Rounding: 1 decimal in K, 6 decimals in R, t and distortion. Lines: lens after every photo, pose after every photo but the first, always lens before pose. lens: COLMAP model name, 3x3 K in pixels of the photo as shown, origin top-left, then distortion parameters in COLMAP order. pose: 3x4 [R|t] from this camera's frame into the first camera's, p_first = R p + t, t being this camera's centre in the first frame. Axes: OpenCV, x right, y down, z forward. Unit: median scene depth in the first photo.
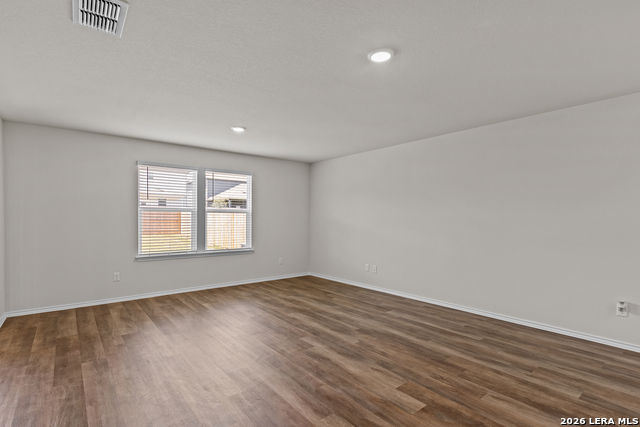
lens RADIAL K [[310.7, 0, 318.5], [0, 310.7, 225.2], [0, 0, 1]] dist [-0.000162, 0.000169]
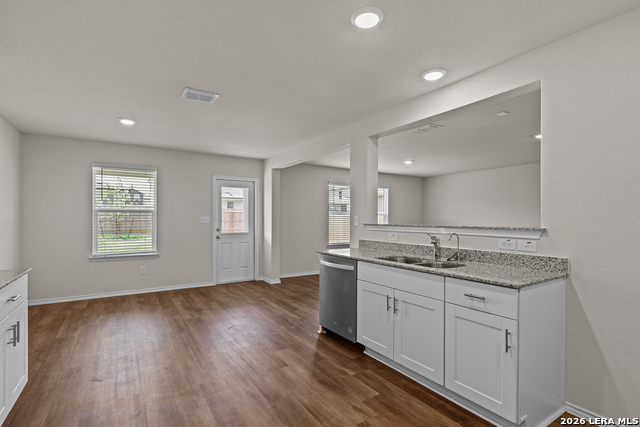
lens RADIAL K [[310.7, 0, 317.2], [0, 310.7, 218.2], [0, 0, 1]] dist [-0.000162, 0.000169]
pose [[0.992911, 0.000158, -0.118861, -0.564903], [-0.003113, 0.999691, -0.024677, 0.013757], [0.118820, 0.024872, 0.992604, -0.635681]]
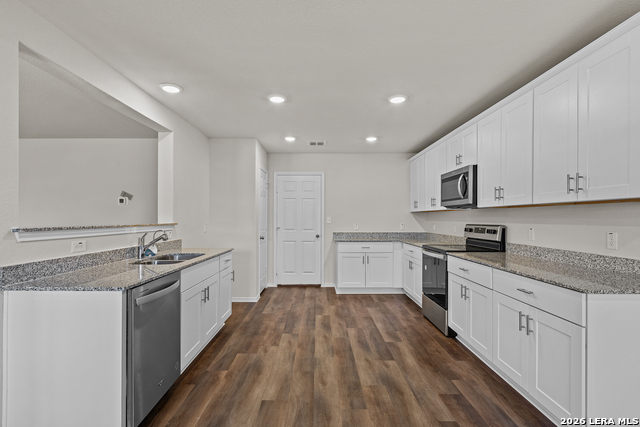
lens RADIAL K [[310.7, 0, 318.9], [0, 310.7, 216.6], [0, 0, 1]] dist [-0.000162, 0.000169]
pose [[-0.775163, -0.001109, 0.631760, -1.137774], [0.011304, 0.999814, 0.015624, -0.012521], [-0.631660, 0.019252, -0.775007, 0.404891]]
